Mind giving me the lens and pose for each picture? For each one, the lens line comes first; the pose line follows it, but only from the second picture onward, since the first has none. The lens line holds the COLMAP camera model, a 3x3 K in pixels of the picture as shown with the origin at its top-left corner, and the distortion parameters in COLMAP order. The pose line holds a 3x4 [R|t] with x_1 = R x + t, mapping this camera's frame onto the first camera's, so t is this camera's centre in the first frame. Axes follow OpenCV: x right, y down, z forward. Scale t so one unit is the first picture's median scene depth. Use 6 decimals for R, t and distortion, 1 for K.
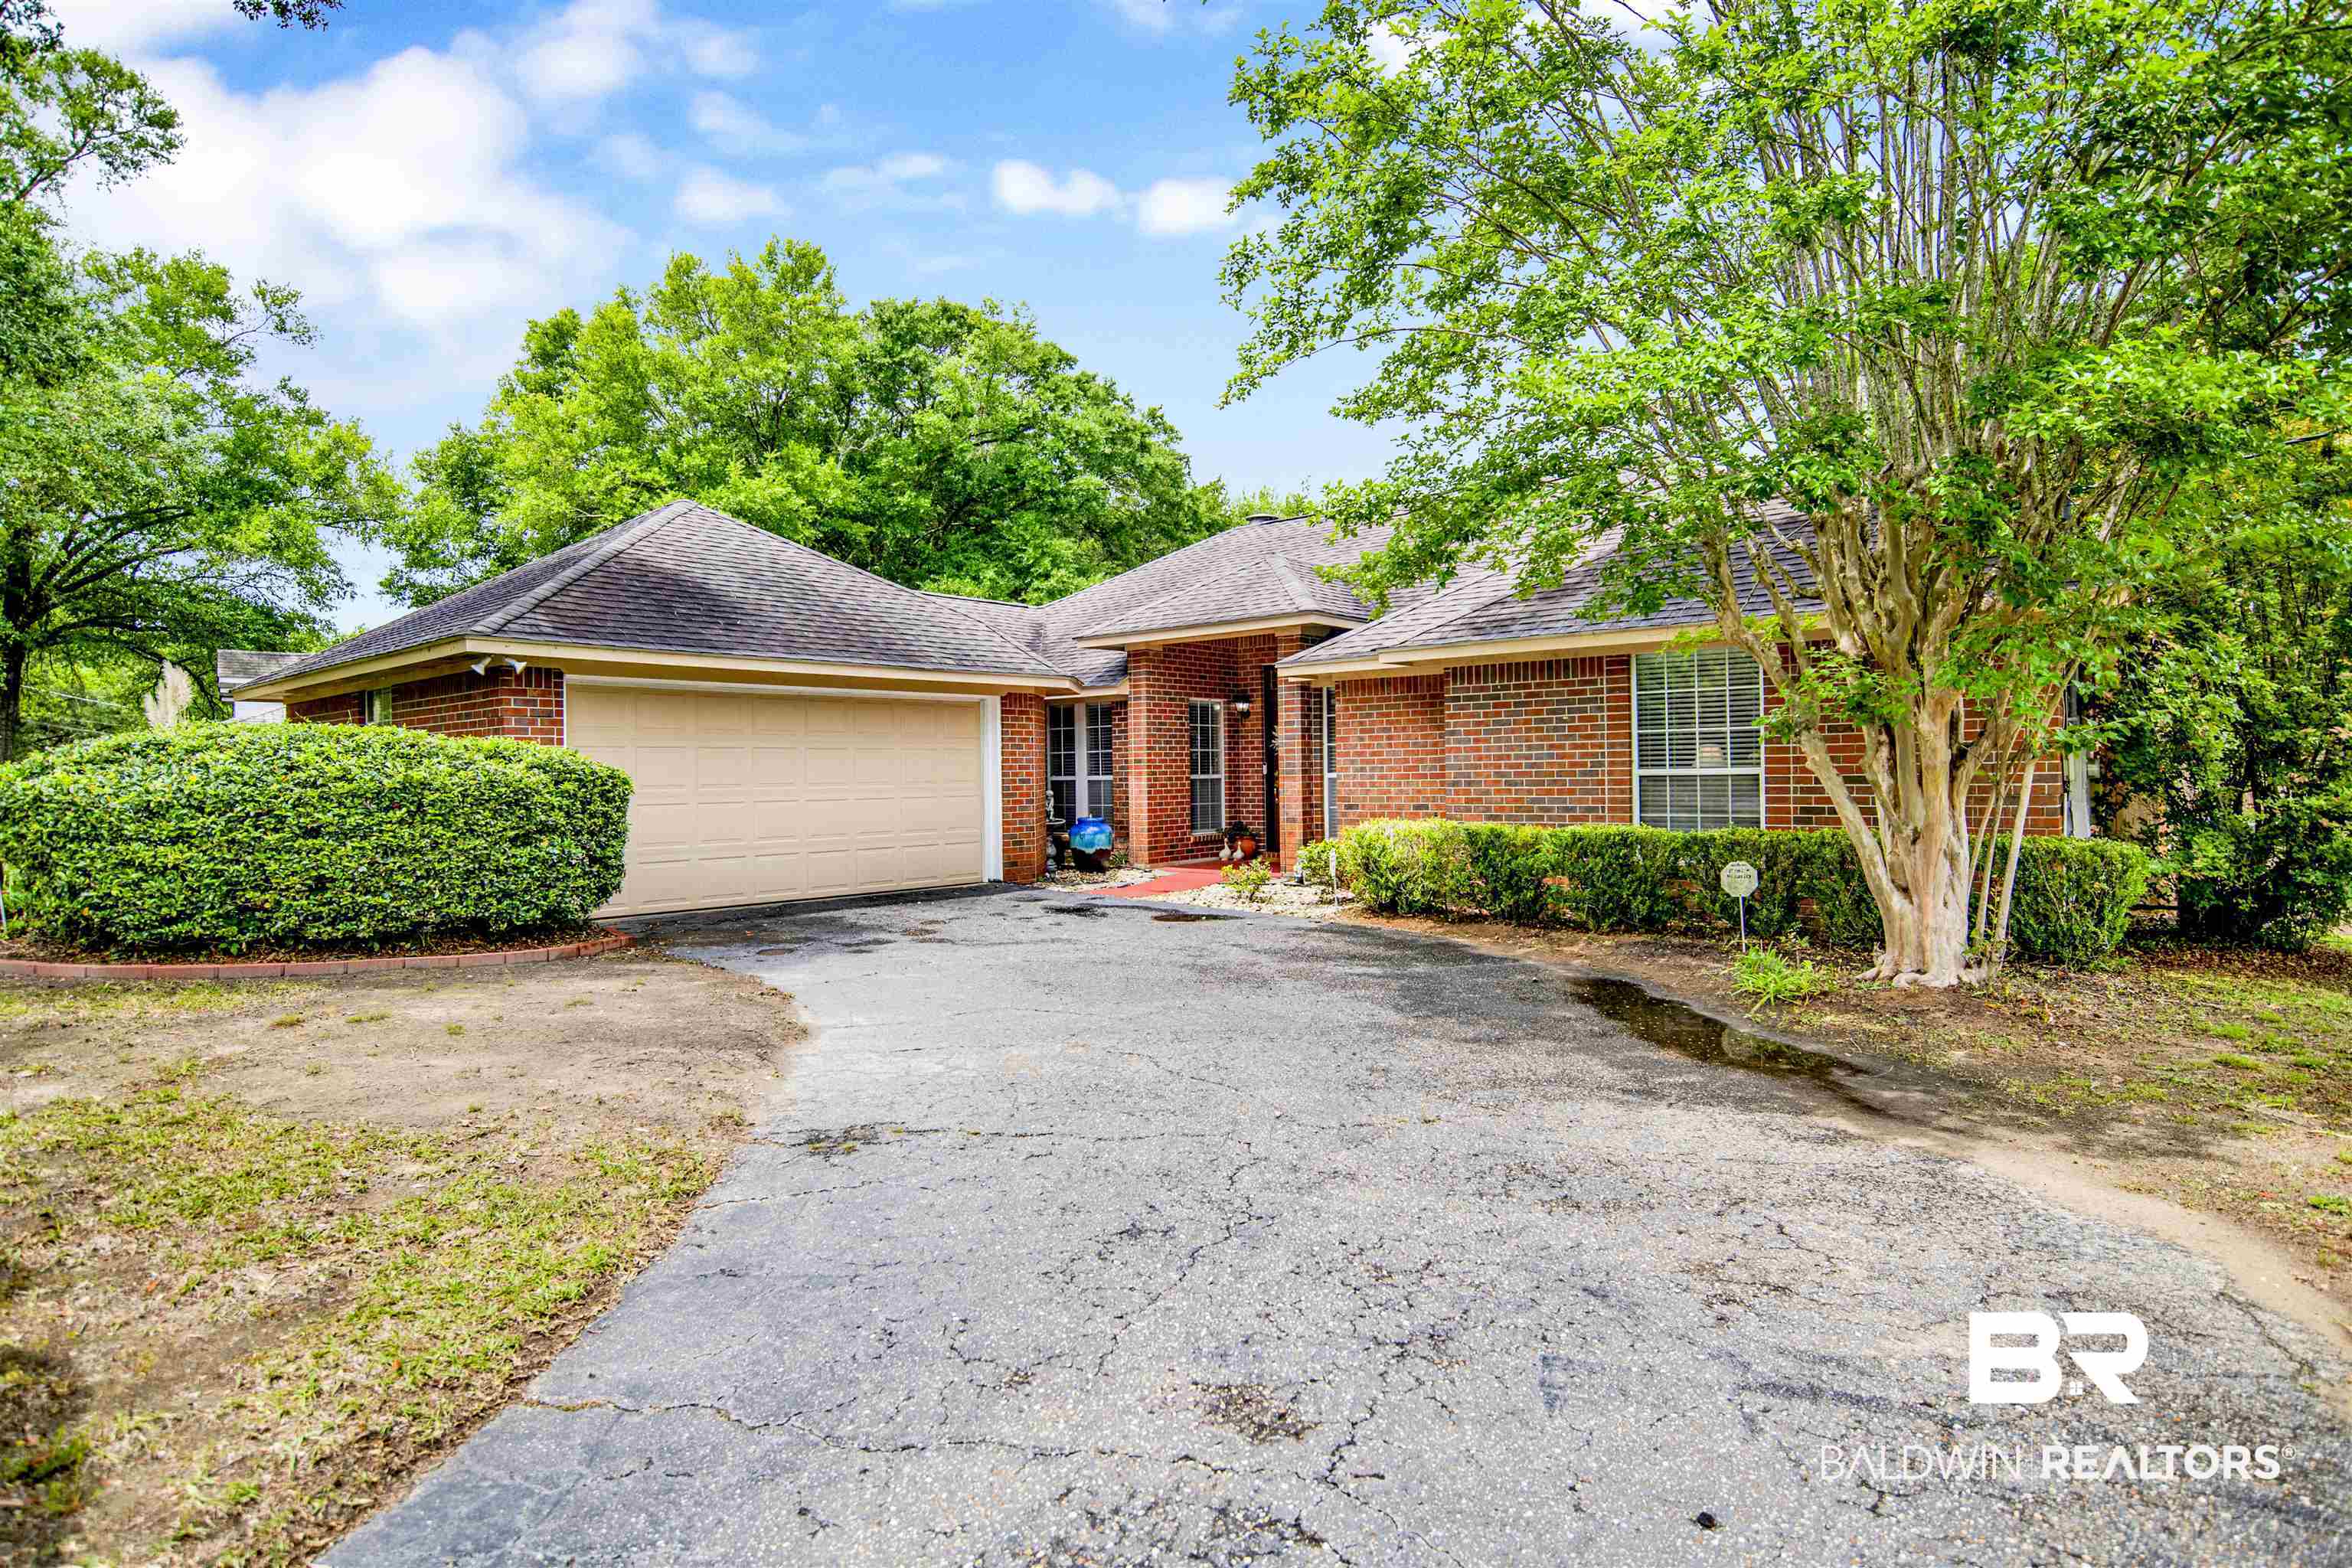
lens RADIAL K [[1227.3, 0, 1177.1], [0, 1227.3, 779.2], [0, 0, 1]] dist [-0.066802, 0.019704]
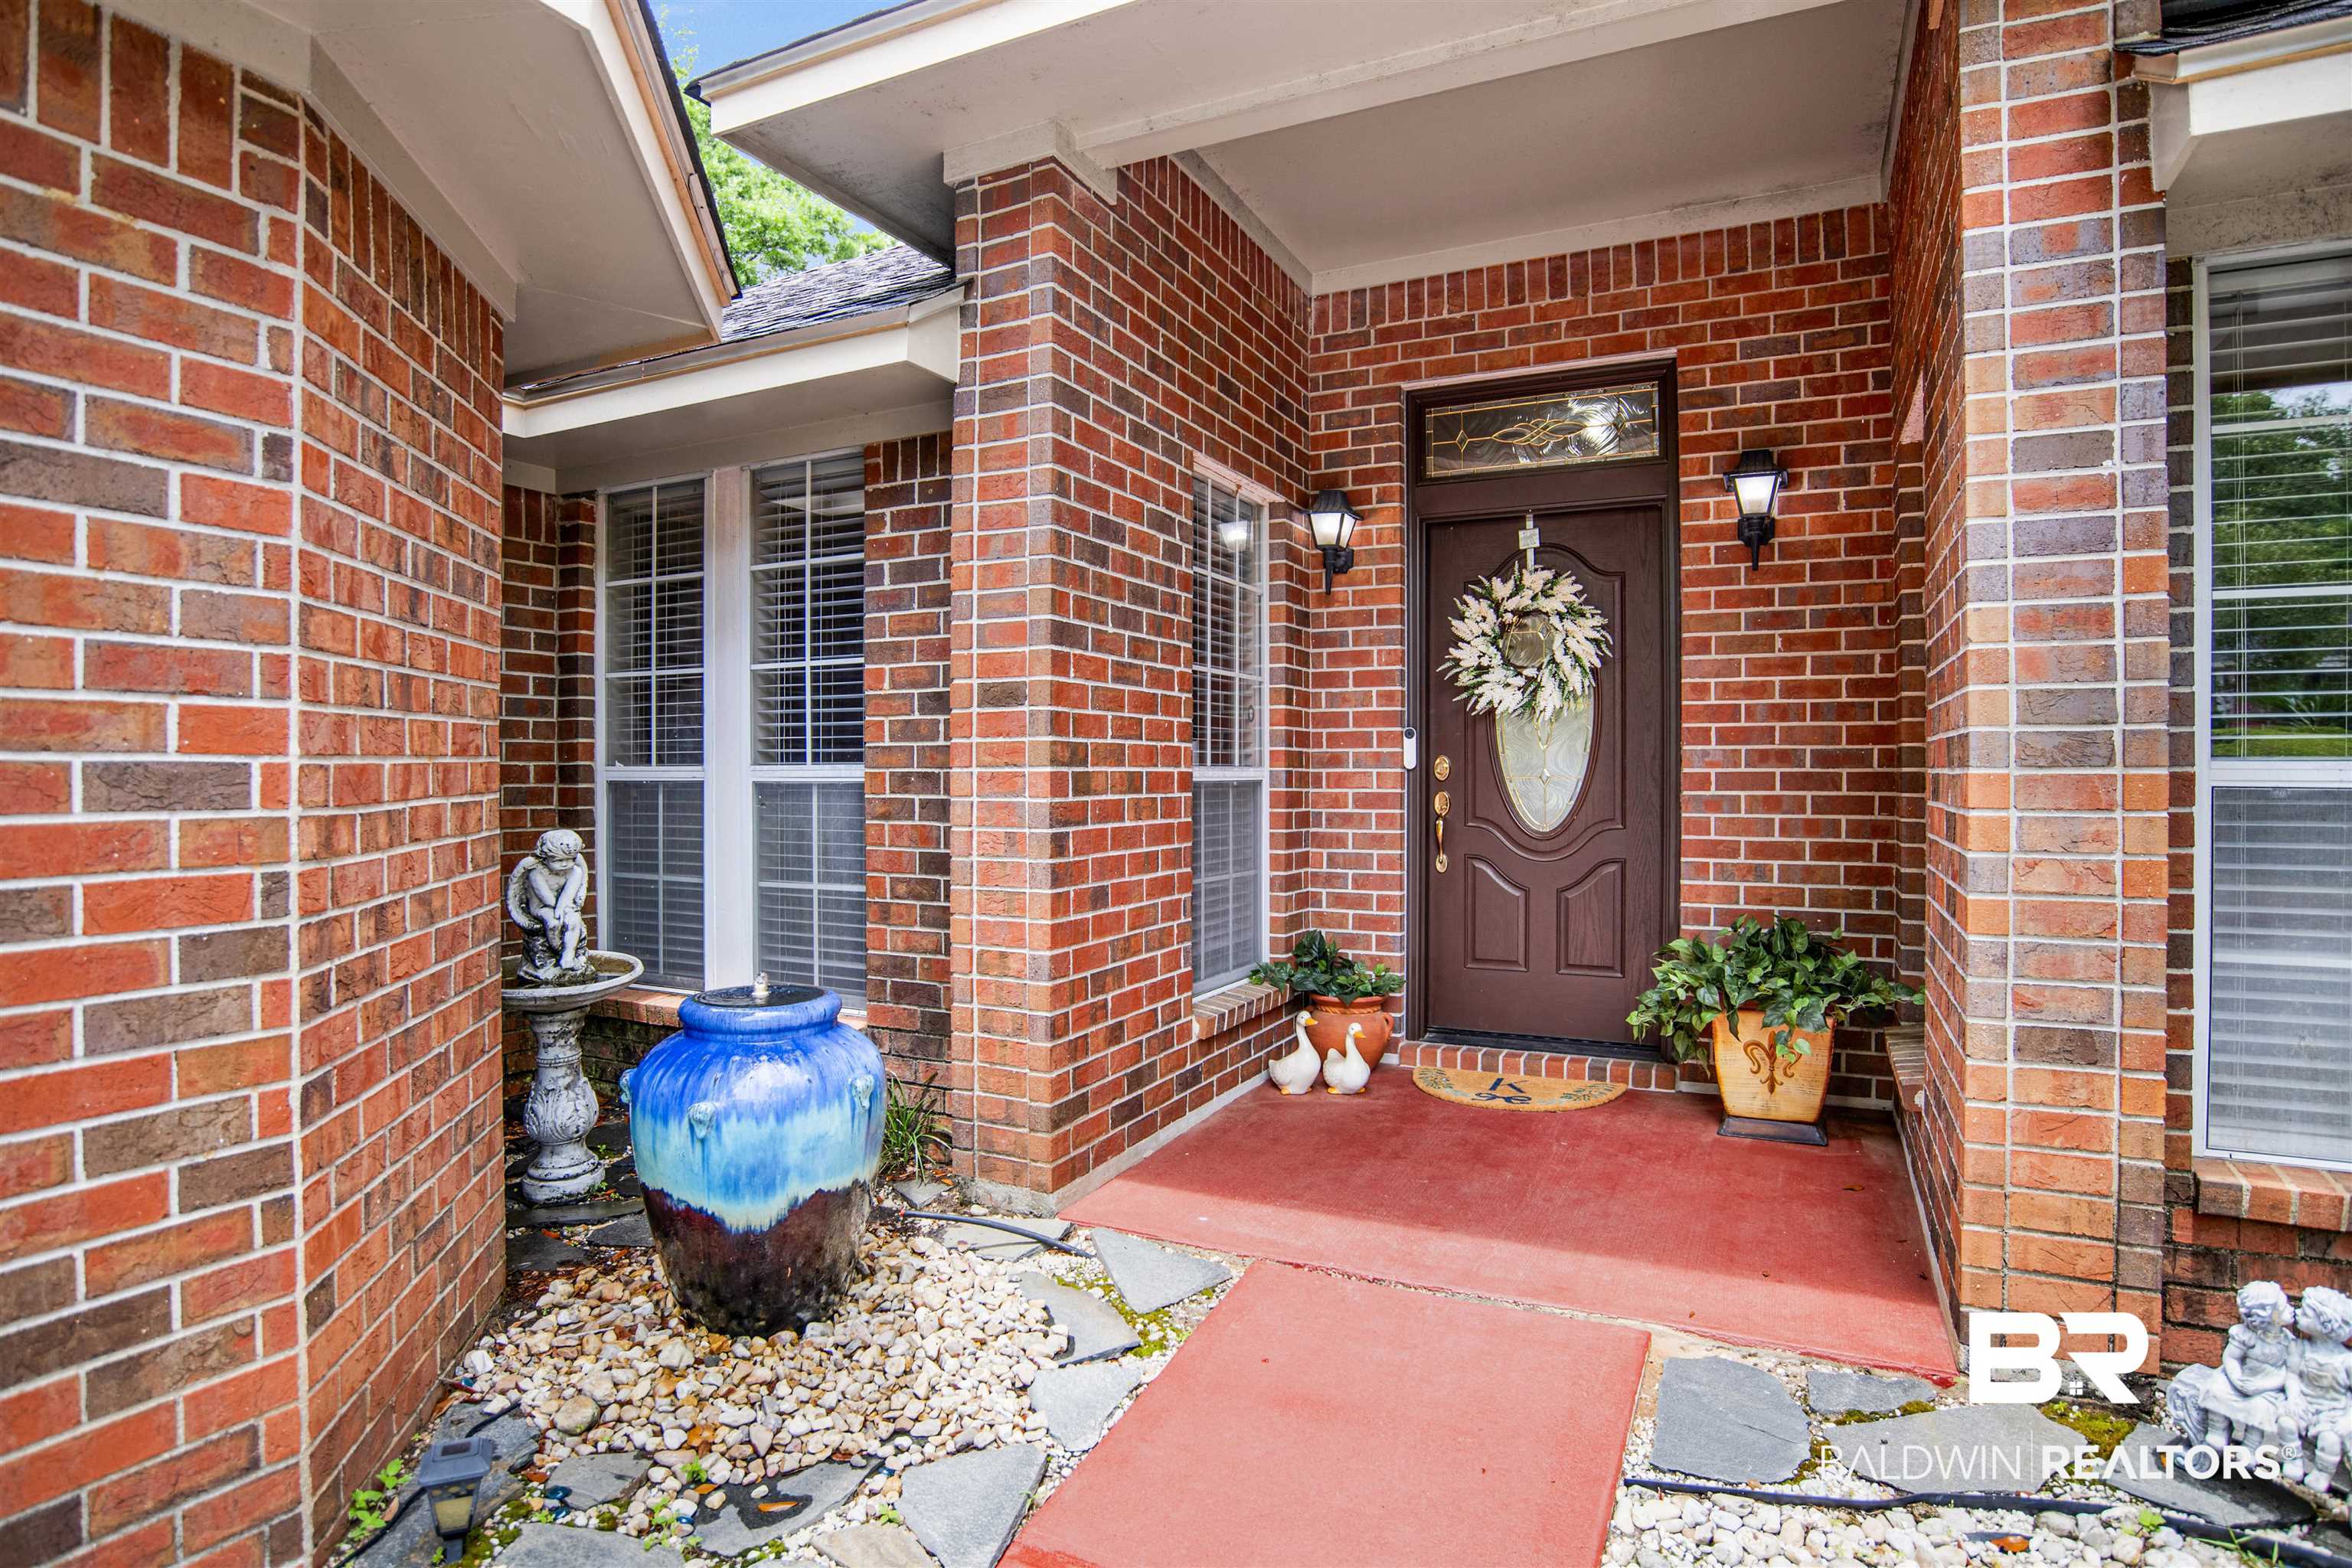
lens RADIAL K [[1227.3, 0, 1173.5], [0, 1227.3, 784.5], [0, 0, 1]] dist [-0.066802, 0.019704]
pose [[0.970846, 0.011355, 0.239435, -0.050320], [-0.011989, 0.999927, 0.001191, -0.000036], [-0.239404, -0.004026, 0.970912, 0.747036]]
